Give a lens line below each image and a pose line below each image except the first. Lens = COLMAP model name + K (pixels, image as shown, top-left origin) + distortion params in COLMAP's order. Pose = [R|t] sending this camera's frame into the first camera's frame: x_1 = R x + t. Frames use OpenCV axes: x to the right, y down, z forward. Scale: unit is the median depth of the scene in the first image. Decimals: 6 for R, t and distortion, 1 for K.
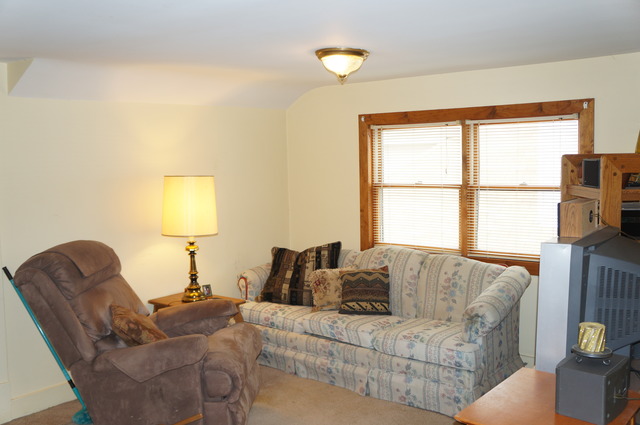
lens RADIAL K [[602.7, 0, 320.0], [0, 602.7, 212.5], [0, 0, 1]] dist [-0.094391, 0.194345]
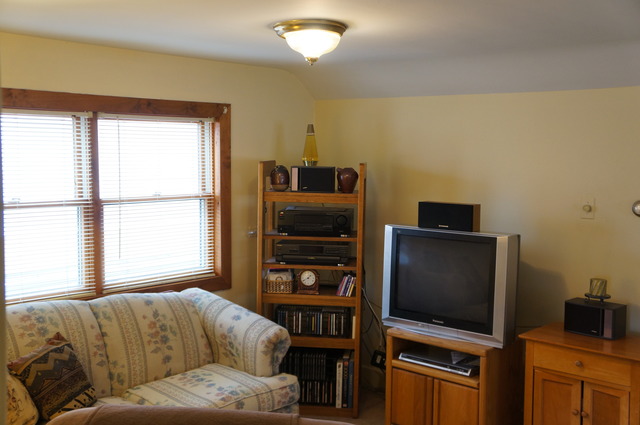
lens RADIAL K [[726.4, 0, 320.0], [0, 726.4, 212.5], [0, 0, 1]] dist [0.014199, 0.012202]
pose [[0.055315, -0.068671, 0.996105, -0.681213], [0.077376, 0.994927, 0.064293, -0.071334], [-0.995466, 0.073518, 0.060348, 0.721423]]
